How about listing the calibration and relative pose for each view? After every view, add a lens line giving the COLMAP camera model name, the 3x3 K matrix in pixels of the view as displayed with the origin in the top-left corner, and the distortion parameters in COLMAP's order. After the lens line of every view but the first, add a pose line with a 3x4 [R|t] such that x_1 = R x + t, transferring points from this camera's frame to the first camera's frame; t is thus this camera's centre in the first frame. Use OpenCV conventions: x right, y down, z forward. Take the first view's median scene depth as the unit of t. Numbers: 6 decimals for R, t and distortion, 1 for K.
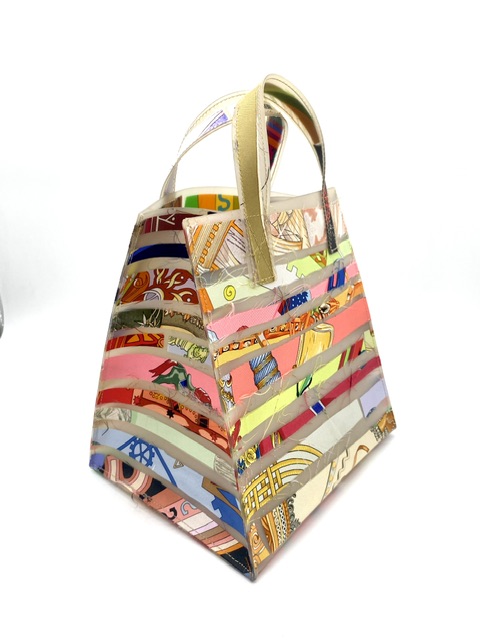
lens RADIAL K [[477.5, 0, 237.5], [0, 477.5, 321.0], [0, 0, 1]] dist [0.013277, 0.001297]
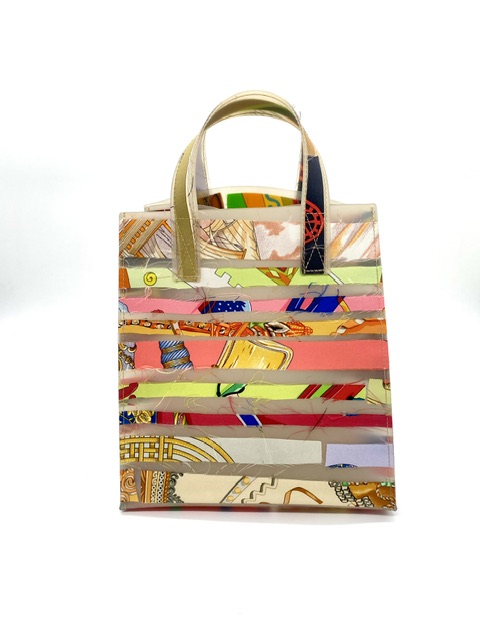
lens RADIAL K [[477.5, 0, 236.7], [0, 477.5, 318.8], [0, 0, 1]] dist [0.013277, 0.001297]
pose [[0.615613, 0.307559, -0.725553, 0.894602], [-0.270315, 0.947251, 0.172181, -0.201784], [0.740236, 0.090131, 0.666278, 0.330468]]
